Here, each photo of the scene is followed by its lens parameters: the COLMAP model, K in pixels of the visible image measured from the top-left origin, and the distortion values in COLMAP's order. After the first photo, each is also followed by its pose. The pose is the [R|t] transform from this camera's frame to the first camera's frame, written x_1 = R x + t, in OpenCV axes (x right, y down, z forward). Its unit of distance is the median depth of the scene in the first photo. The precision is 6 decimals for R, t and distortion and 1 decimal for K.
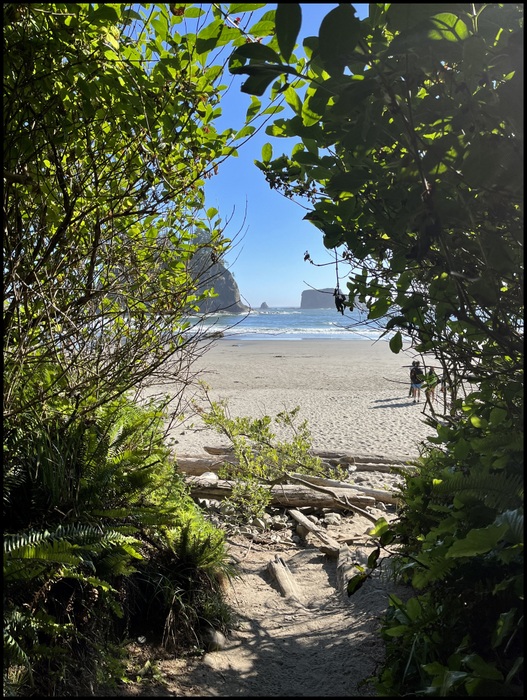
lens RADIAL K [[539.7, 0, 259.3], [0, 539.7, 349.8], [0, 0, 1]] dist [-0.002565, -0.000263]
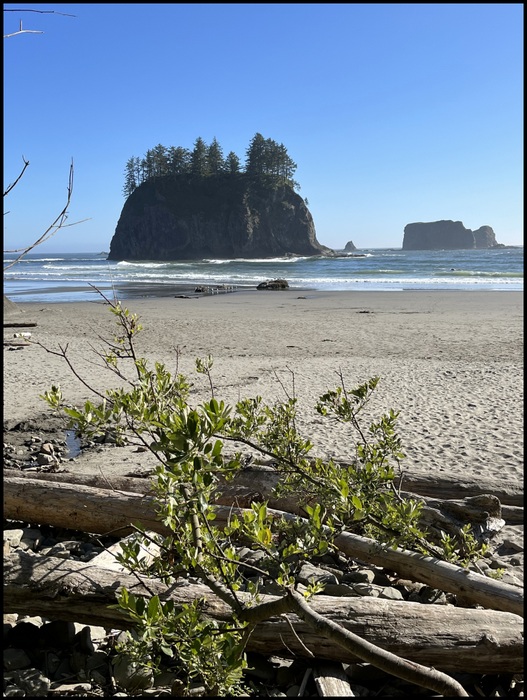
lens RADIAL K [[734.8, 0, 267.2], [0, 734.8, 352.1], [0, 0, 1]] dist [0.019219, 0.000000]
pose [[0.994456, 0.012016, -0.104464, 0.019380], [-0.006264, 0.998454, 0.055223, 0.019365], [0.104966, -0.054262, 0.992994, 0.153016]]
